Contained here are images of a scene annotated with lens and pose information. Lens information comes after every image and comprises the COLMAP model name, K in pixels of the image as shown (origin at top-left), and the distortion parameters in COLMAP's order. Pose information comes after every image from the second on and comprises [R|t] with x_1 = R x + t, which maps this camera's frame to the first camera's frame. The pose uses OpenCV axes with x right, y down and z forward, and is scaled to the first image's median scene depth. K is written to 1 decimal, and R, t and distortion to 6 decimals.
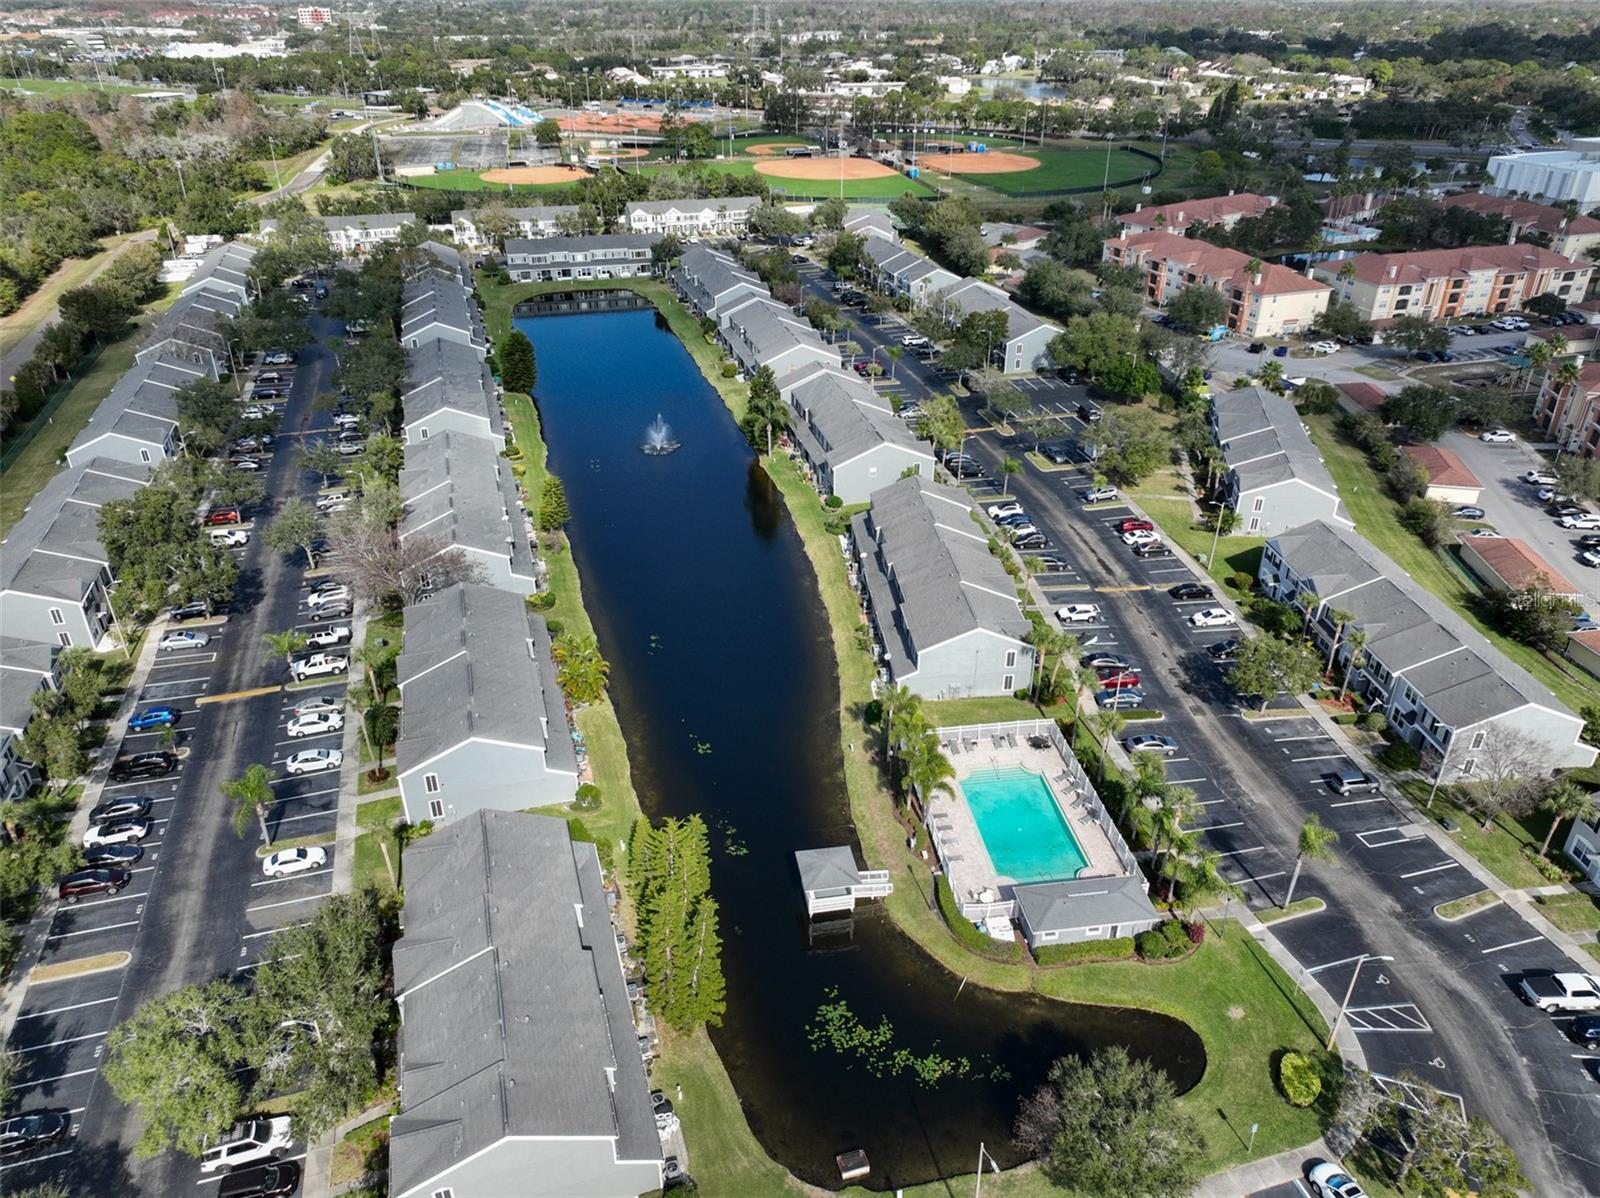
lens RADIAL K [[1113.3, 0, 808.3], [0, 1113.3, 596.9], [0, 0, 1]] dist [0.005385, 0.010838]
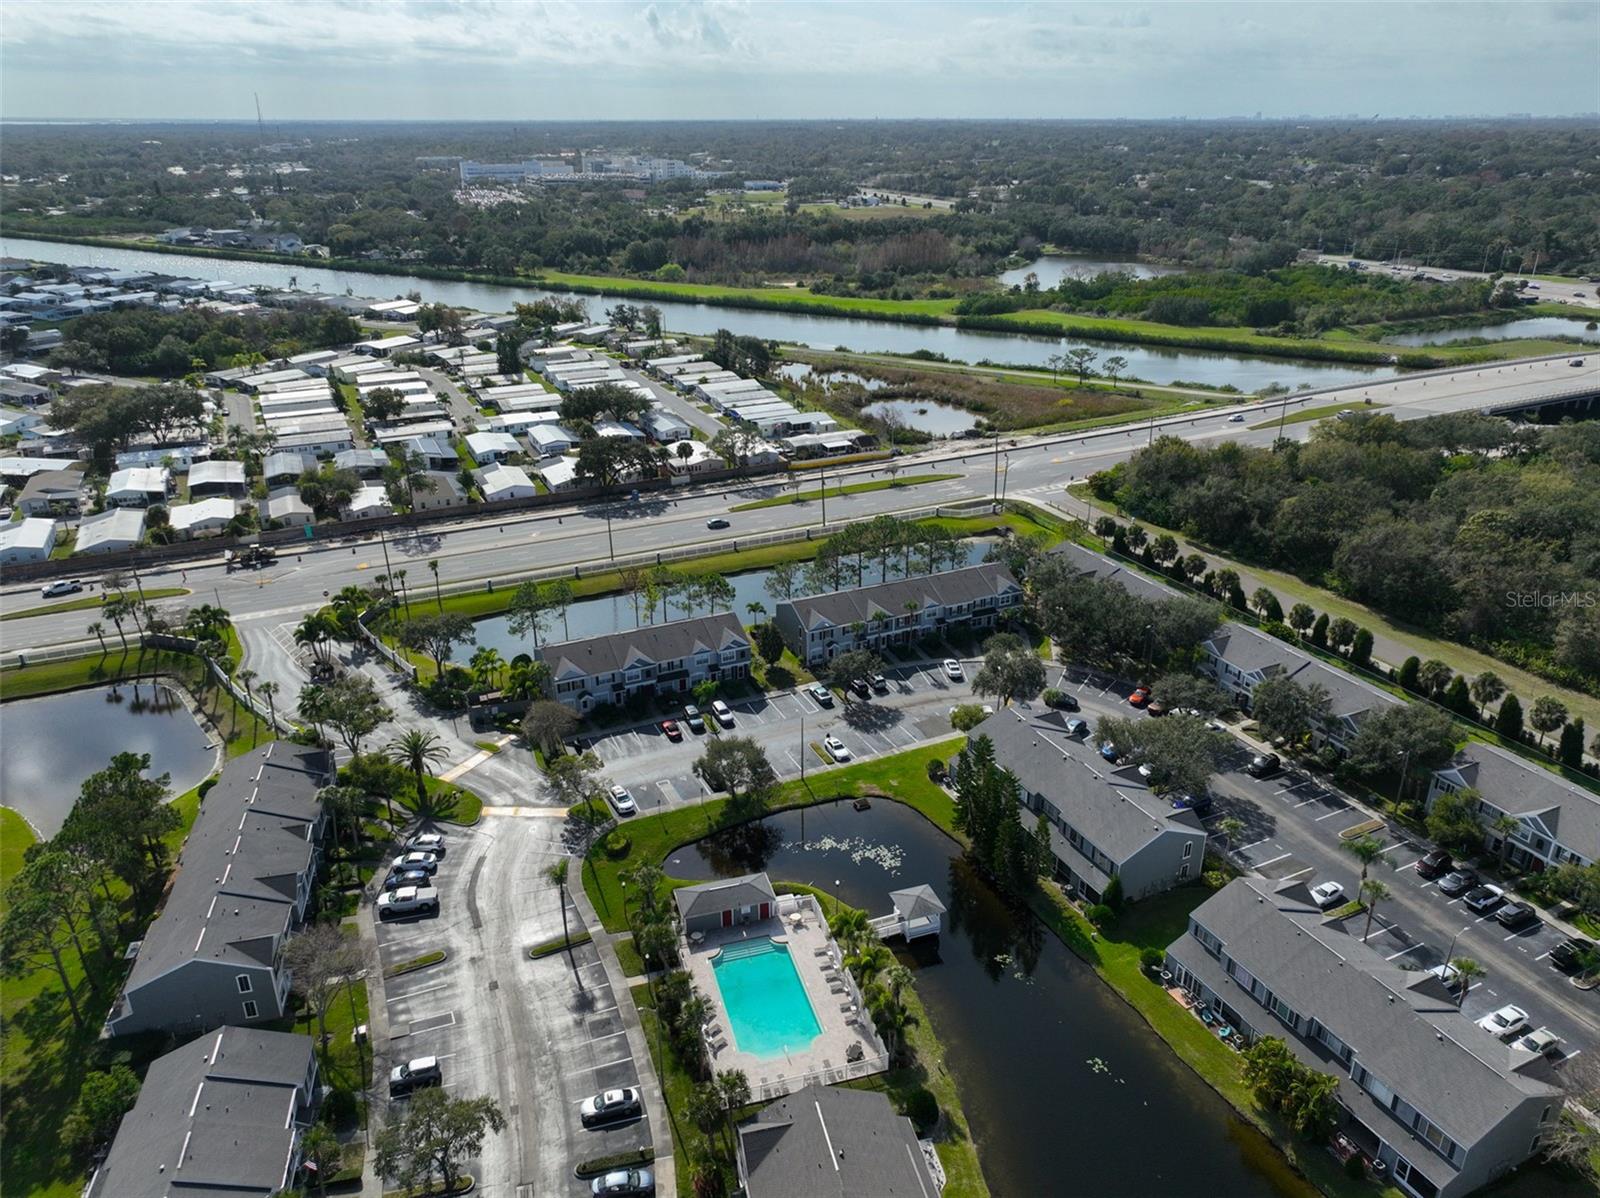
lens RADIAL K [[1113.3, 0, 808.3], [0, 1113.3, 596.9], [0, 0, 1]] dist [0.005385, 0.010838]
pose [[-0.989068, 0.057896, -0.135622, 0.278877], [-0.071567, 0.615670, 0.784747, -0.920671], [0.128933, 0.785874, -0.604796, 1.389022]]
